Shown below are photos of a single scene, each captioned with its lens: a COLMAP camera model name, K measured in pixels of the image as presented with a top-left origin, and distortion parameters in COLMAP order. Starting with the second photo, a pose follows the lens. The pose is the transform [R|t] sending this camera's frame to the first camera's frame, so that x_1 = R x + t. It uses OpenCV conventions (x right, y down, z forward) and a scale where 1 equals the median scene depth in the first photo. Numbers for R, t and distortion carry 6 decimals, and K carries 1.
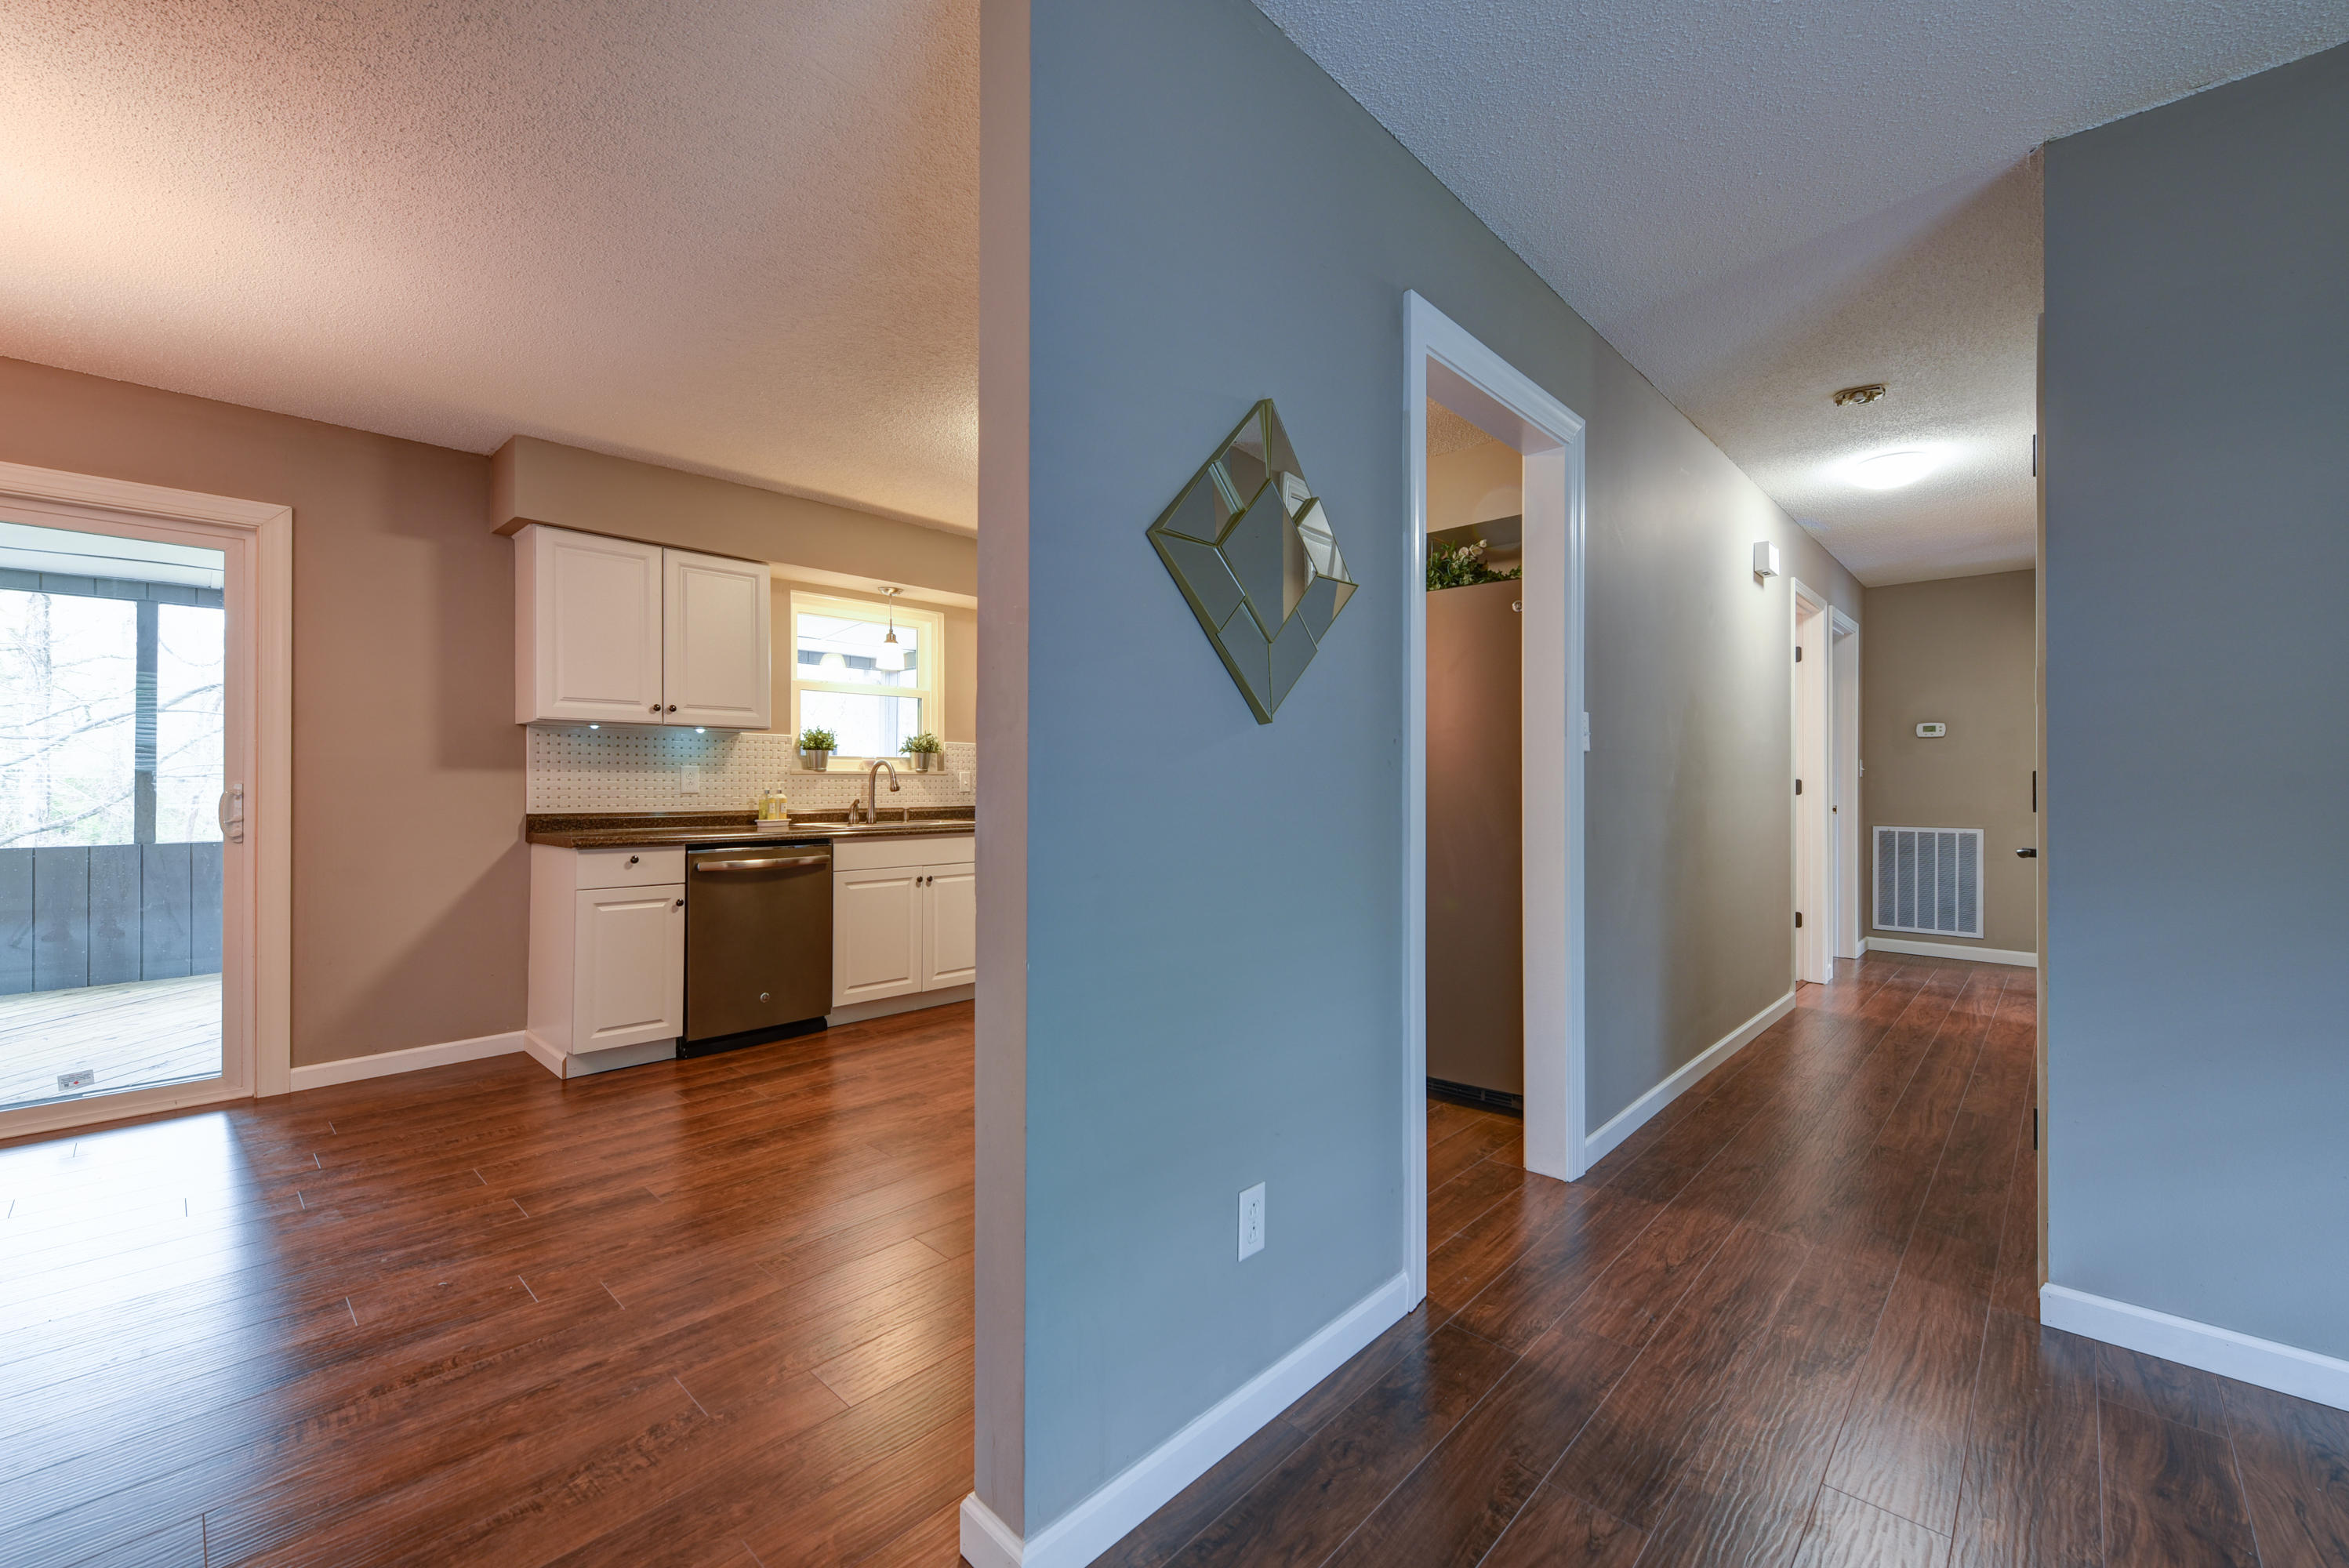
lens RADIAL K [[941.3, 0, 1182.0], [0, 941.3, 784.0], [0, 0, 1]] dist [-0.001055, -0.000035]
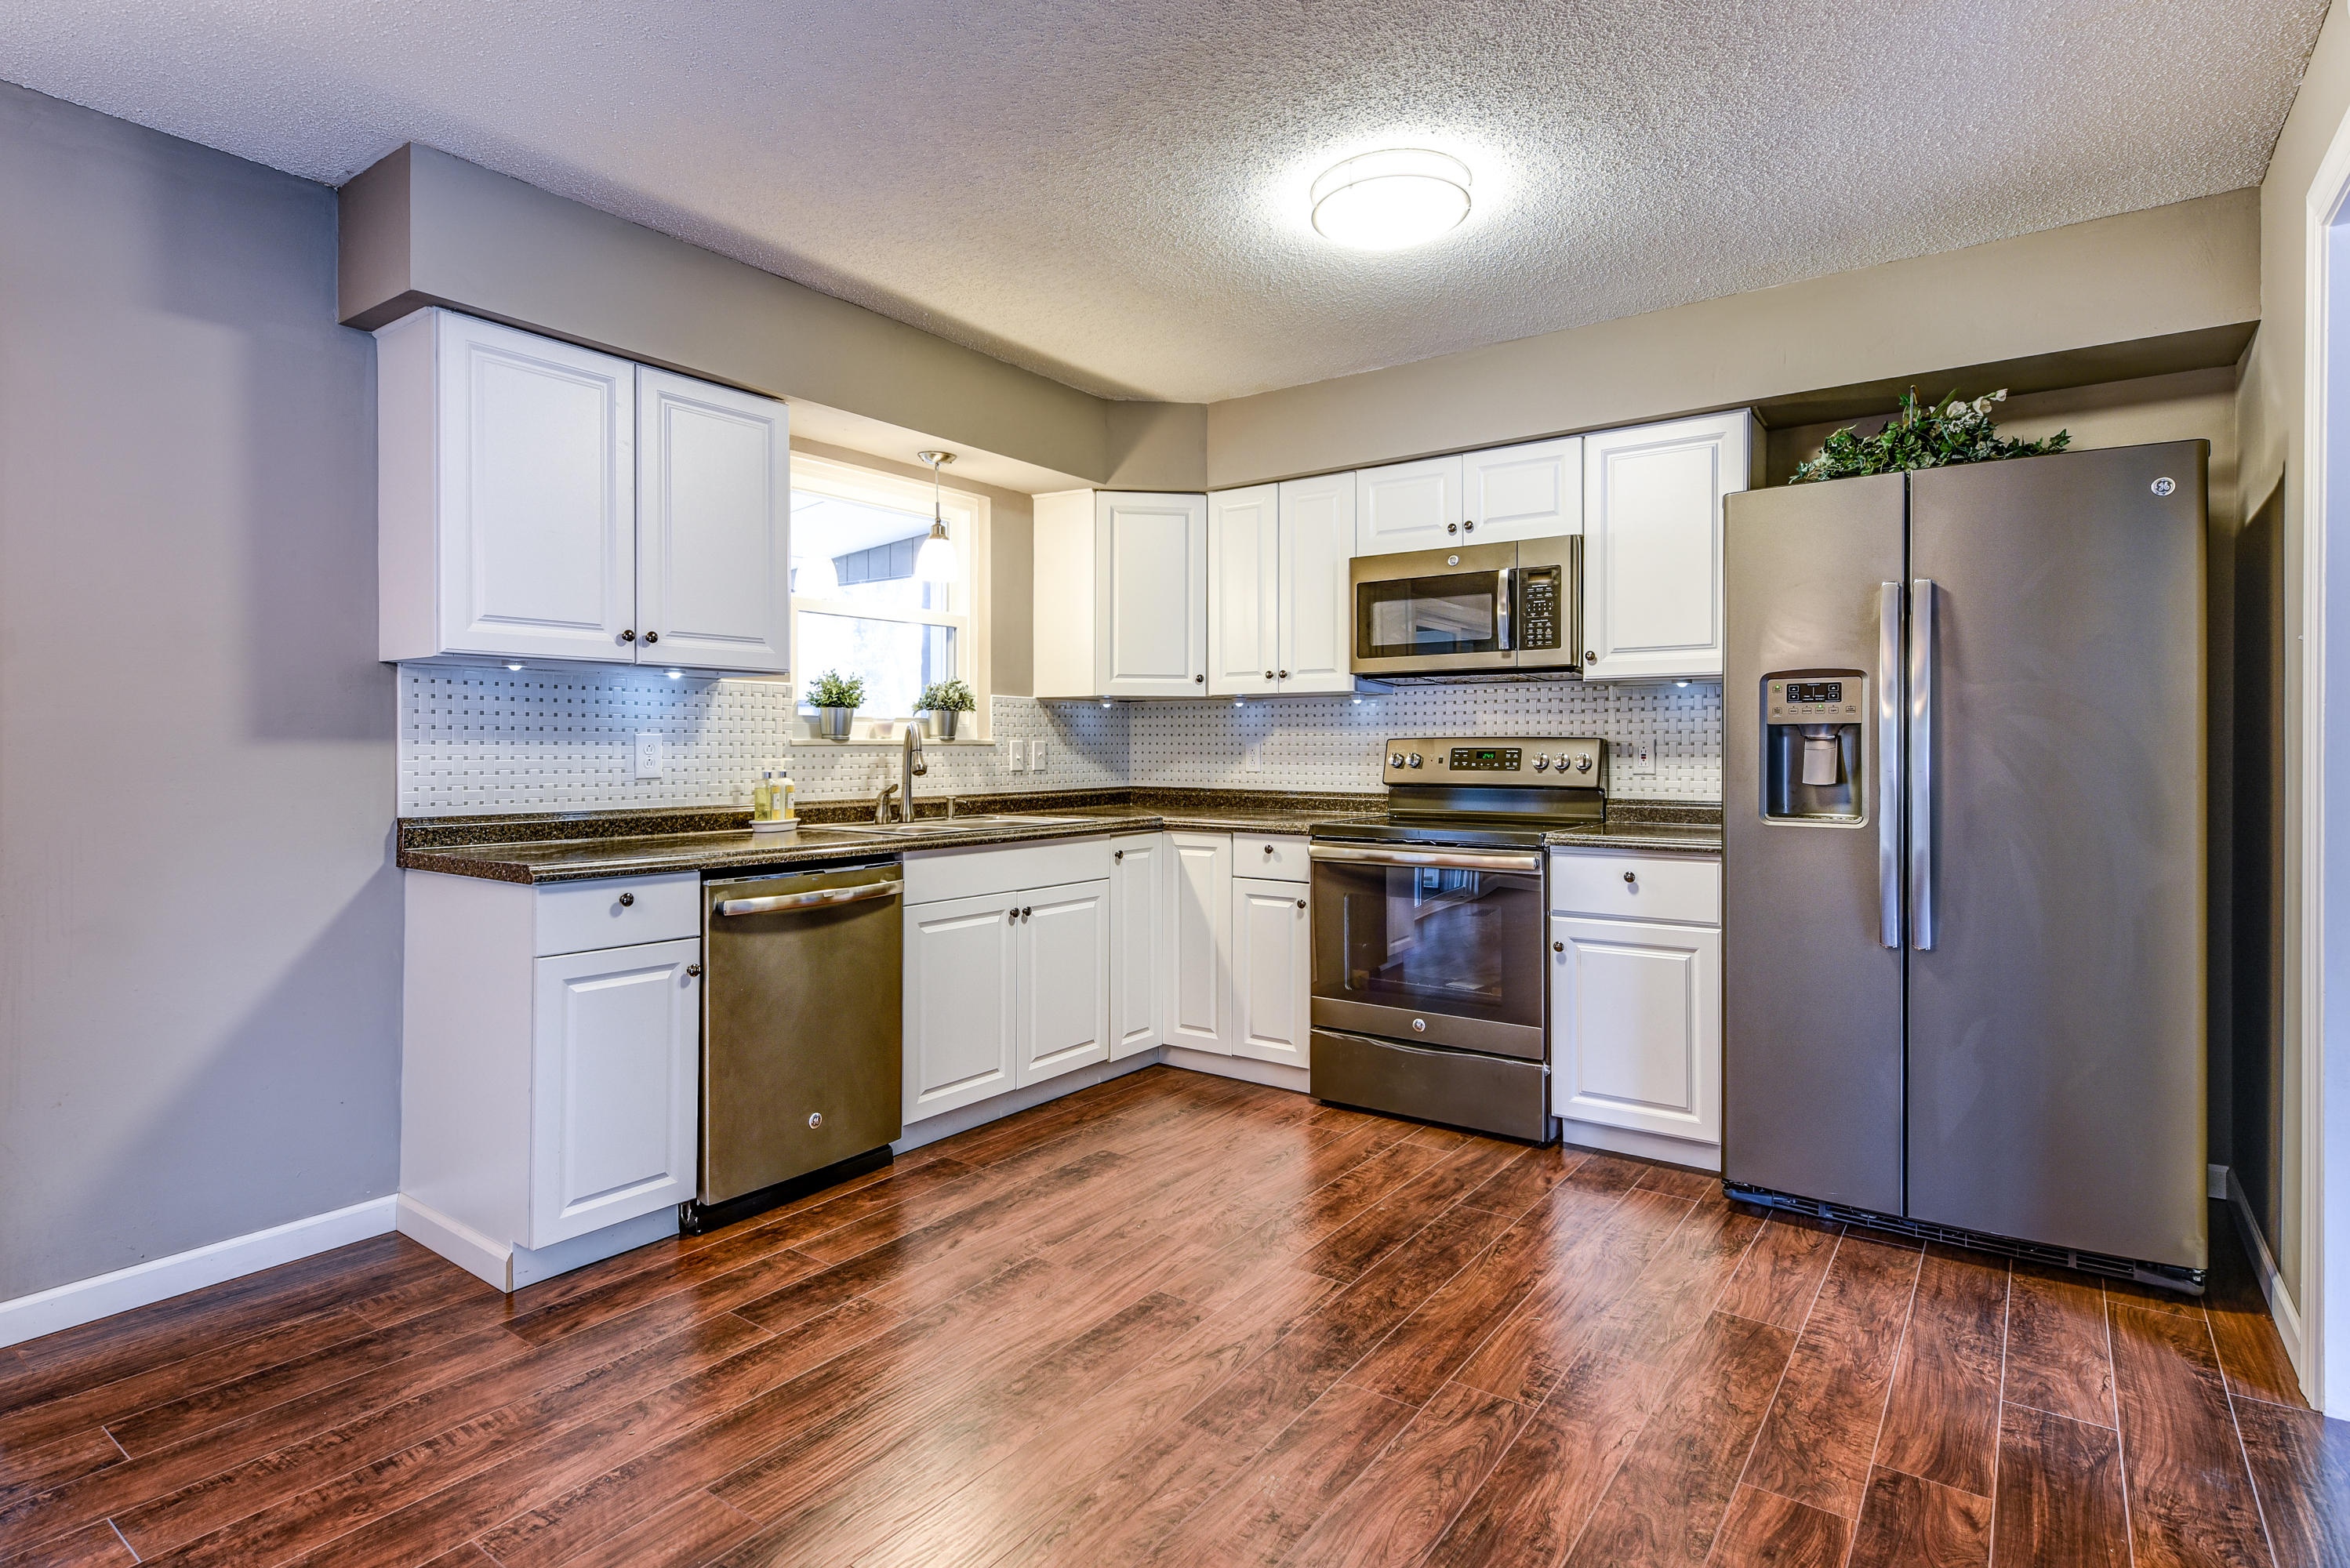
lens RADIAL K [[1200.2, 0, 1165.7], [0, 1200.2, 752.7], [0, 0, 1]] dist [0.001440, -0.001630]
pose [[0.993669, 0.000076, 0.112348, -0.308046], [-0.000630, 0.999988, 0.004896, -0.011761], [-0.112347, -0.004936, 0.993657, 0.216100]]
